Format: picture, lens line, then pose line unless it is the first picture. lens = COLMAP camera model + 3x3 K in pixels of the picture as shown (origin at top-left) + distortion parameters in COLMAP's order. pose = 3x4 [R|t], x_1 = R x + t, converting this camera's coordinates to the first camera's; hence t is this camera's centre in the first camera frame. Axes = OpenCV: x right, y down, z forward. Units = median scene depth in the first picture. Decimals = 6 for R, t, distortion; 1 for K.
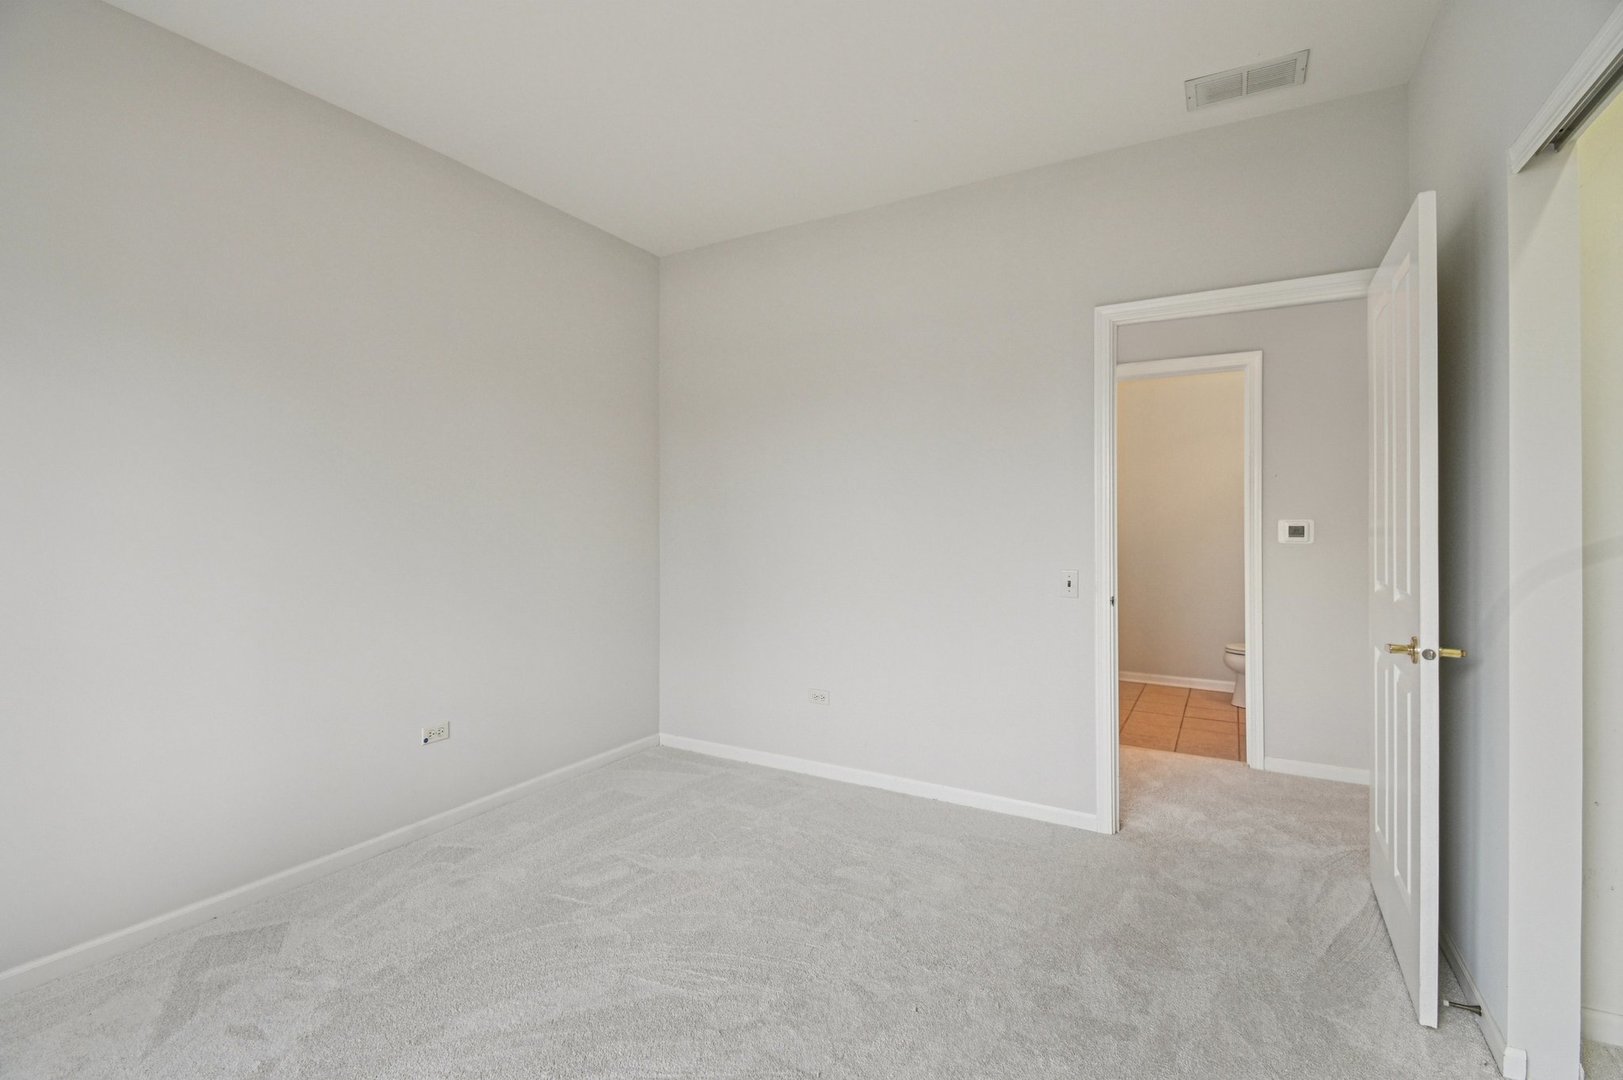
lens RADIAL K [[731.1, 0, 807.1], [0, 731.1, 525.8], [0, 0, 1]] dist [-0.010673, -0.004177]
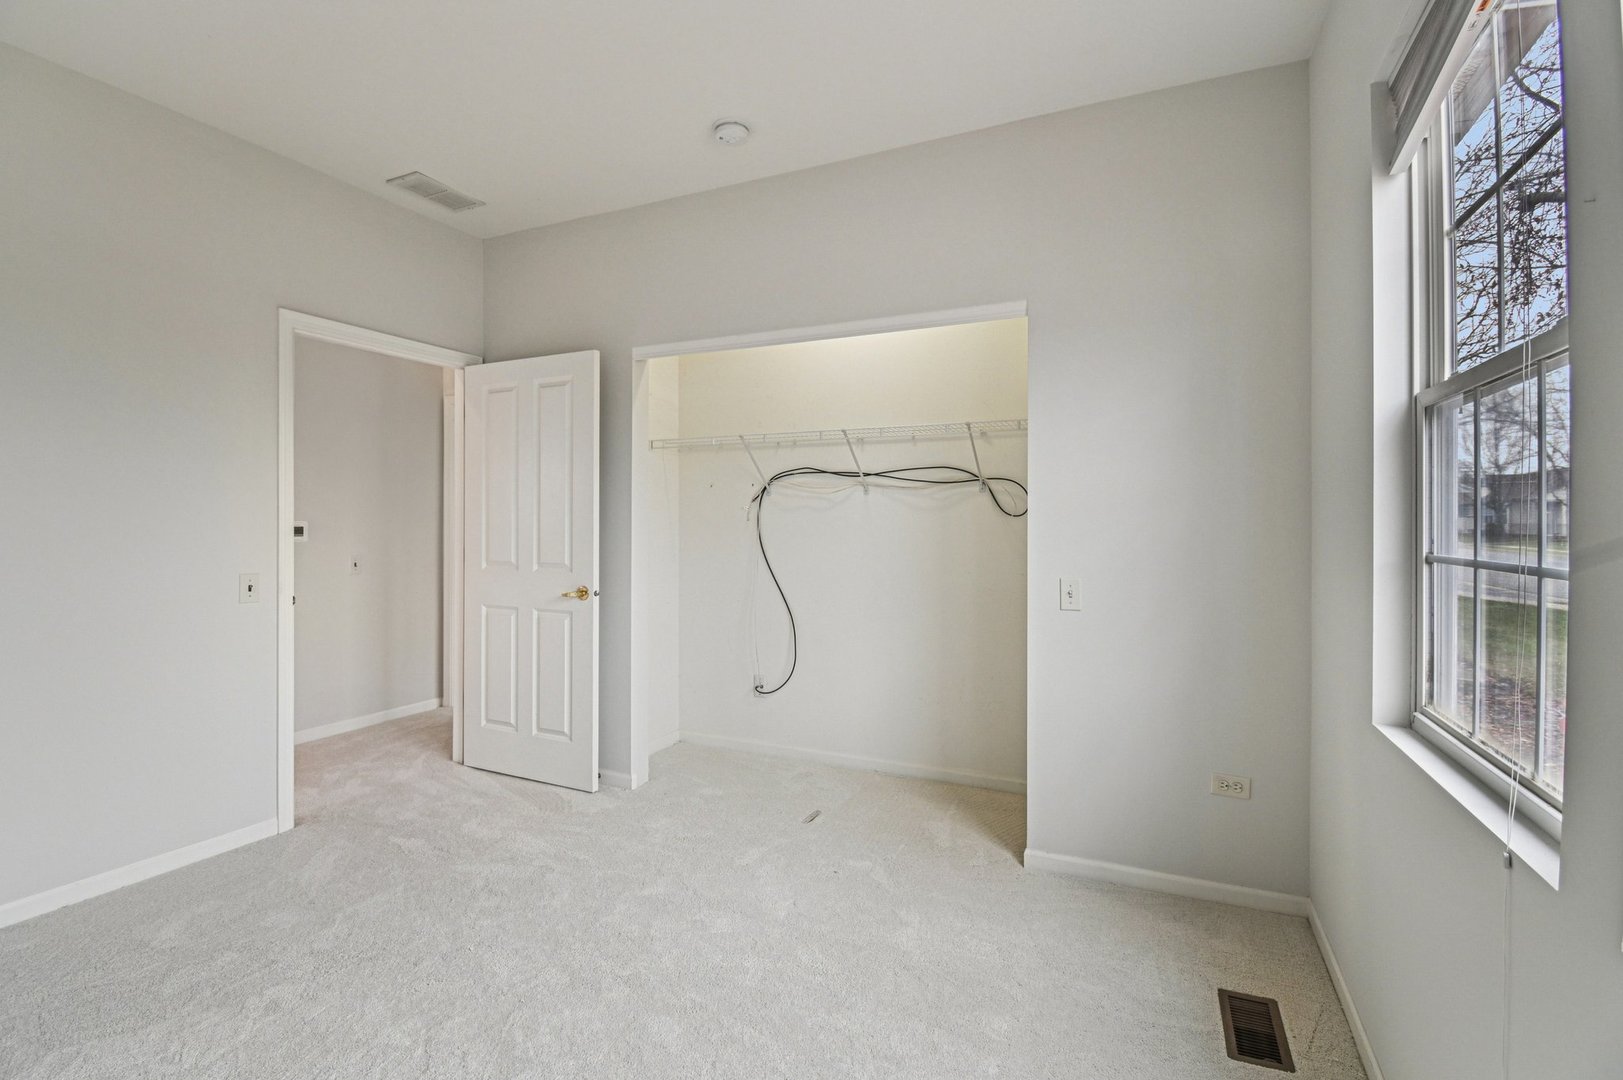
lens RADIAL K [[731.1, 0, 811.8], [0, 731.1, 526.7], [0, 0, 1]] dist [-0.010673, -0.004177]
pose [[-0.077480, -0.006526, 0.996973, -0.740966], [0.006614, 0.999953, 0.007060, -0.003739], [-0.996972, 0.007141, -0.077433, 0.392805]]
